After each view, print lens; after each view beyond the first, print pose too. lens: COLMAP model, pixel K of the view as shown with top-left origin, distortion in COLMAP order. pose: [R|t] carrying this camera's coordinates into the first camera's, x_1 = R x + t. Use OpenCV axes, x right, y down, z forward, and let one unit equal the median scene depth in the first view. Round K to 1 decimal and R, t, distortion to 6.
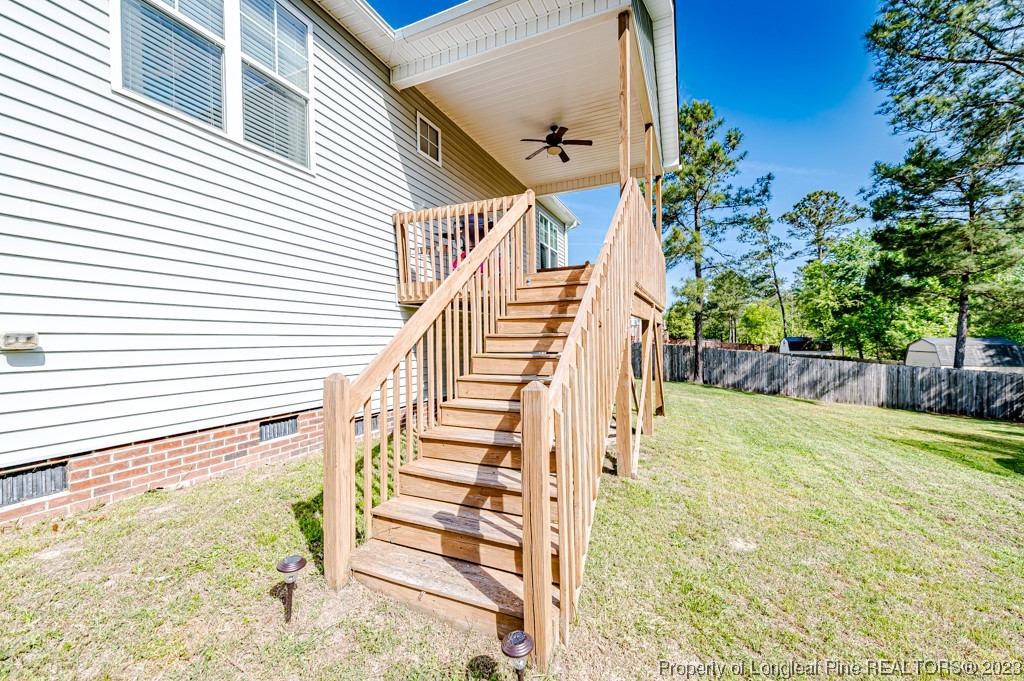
lens RADIAL K [[403.7, 0, 511.6], [0, 403.7, 337.6], [0, 0, 1]] dist [0.011009, -0.002310]
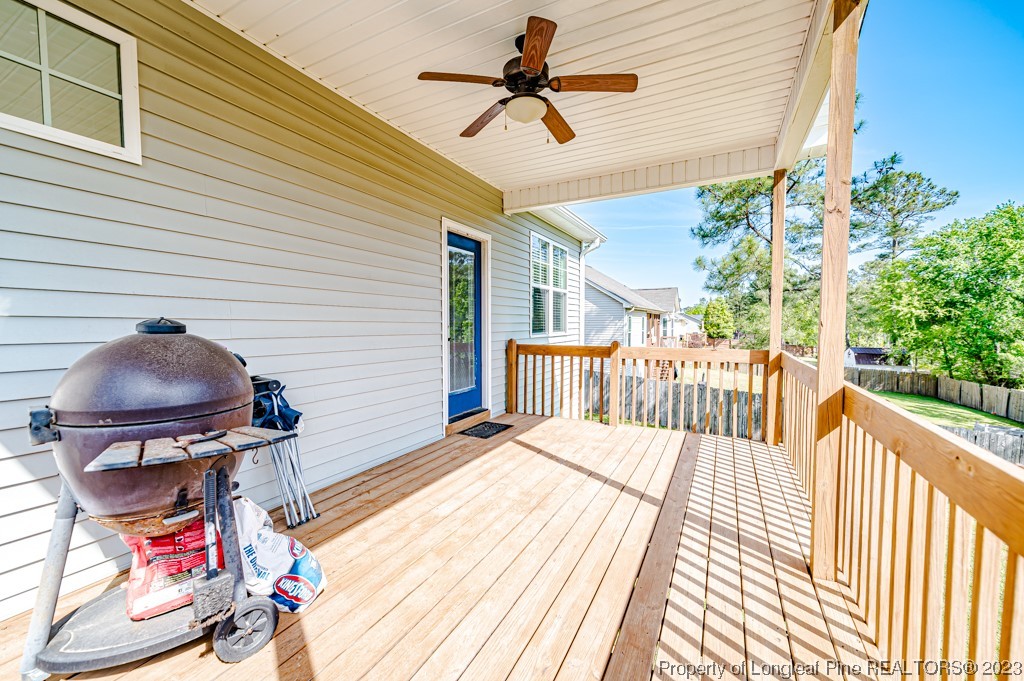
lens RADIAL K [[403.7, 0, 510.6], [0, 403.7, 343.2], [0, 0, 1]] dist [0.011009, -0.002310]
pose [[0.997595, 0.014984, -0.067675, 0.022136], [-0.011747, 0.998779, 0.047985, -0.050513], [0.068311, -0.047074, 0.996553, 0.117593]]
